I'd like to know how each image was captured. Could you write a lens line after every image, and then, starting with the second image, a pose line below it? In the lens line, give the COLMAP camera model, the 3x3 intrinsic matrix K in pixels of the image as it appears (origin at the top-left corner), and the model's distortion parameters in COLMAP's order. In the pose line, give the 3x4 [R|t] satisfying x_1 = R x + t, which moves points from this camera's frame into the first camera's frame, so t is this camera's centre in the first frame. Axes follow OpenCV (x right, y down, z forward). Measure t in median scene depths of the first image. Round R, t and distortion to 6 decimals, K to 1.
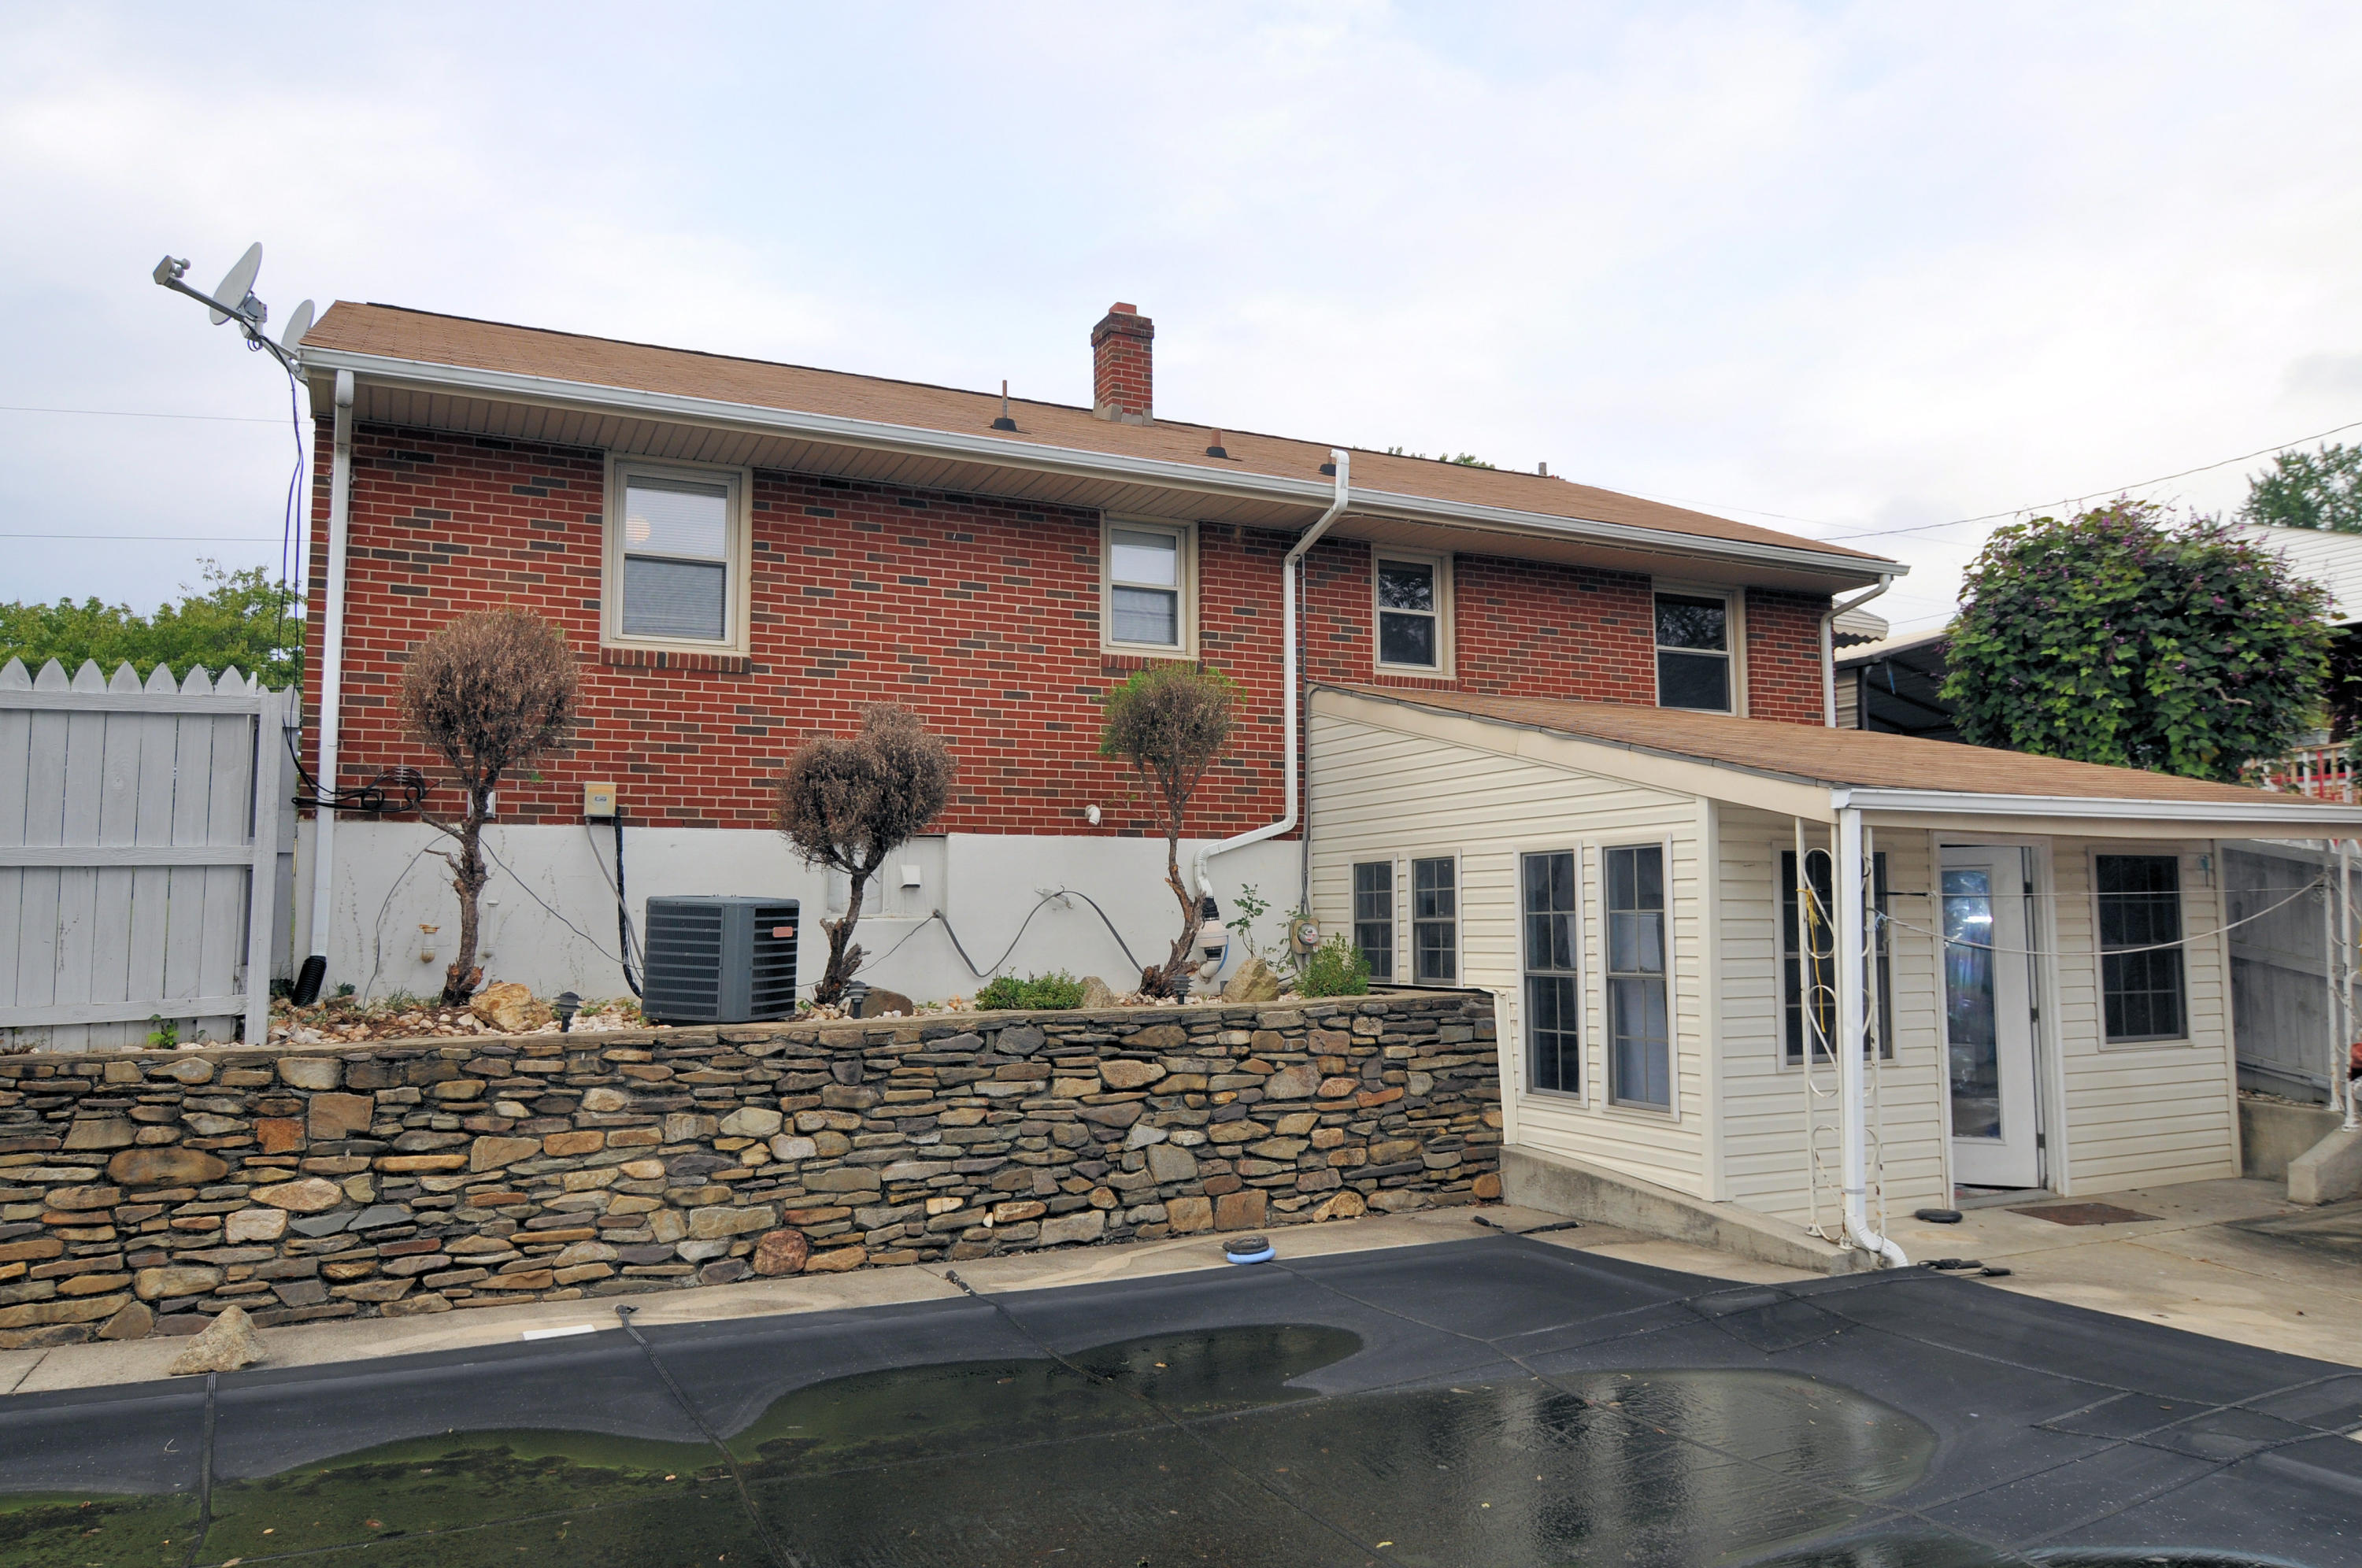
lens RADIAL K [[1627.5, 0, 1180.9], [0, 1627.5, 782.1], [0, 0, 1]] dist [-0.011130, -0.002538]
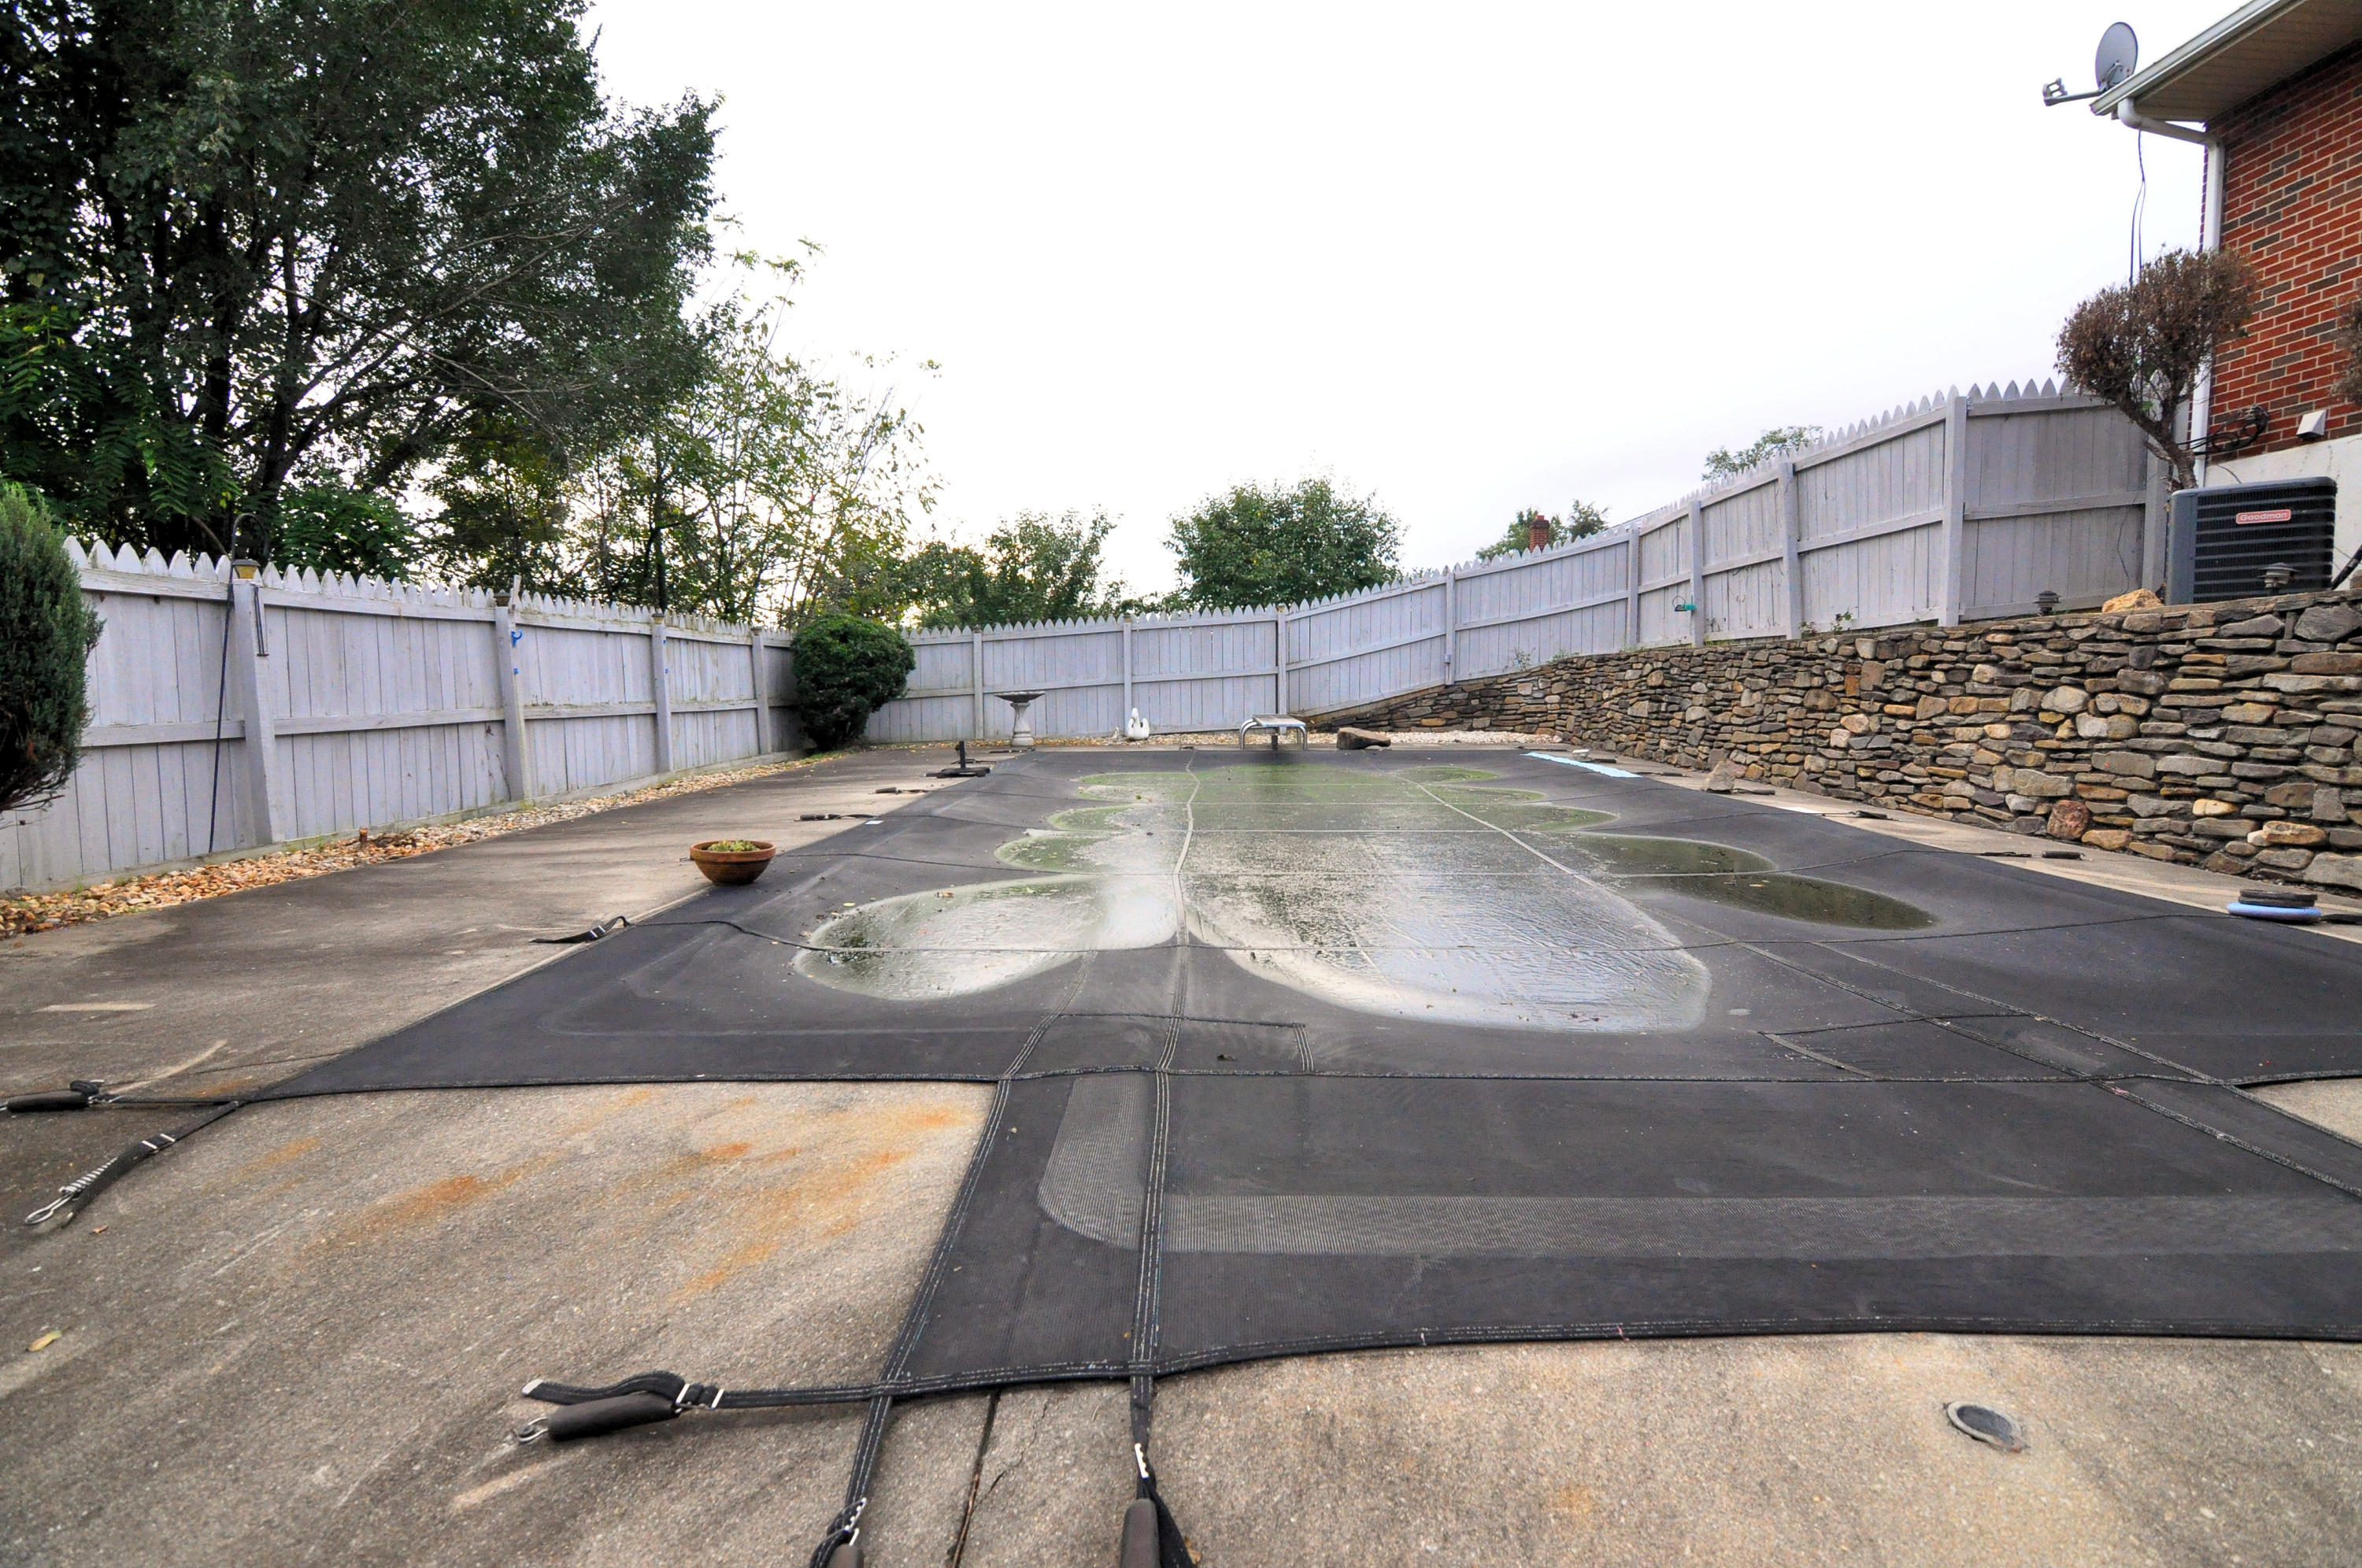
lens RADIAL K [[1138.4, 0, 1180.9], [0, 1138.4, 776.3], [0, 0, 1]] dist [-0.009833, -0.006221]
pose [[-0.463021, 0.086153, -0.882150, 0.681938], [0.088090, 0.994810, 0.050919, 0.168777], [0.881959, -0.054132, -0.468207, 0.825008]]
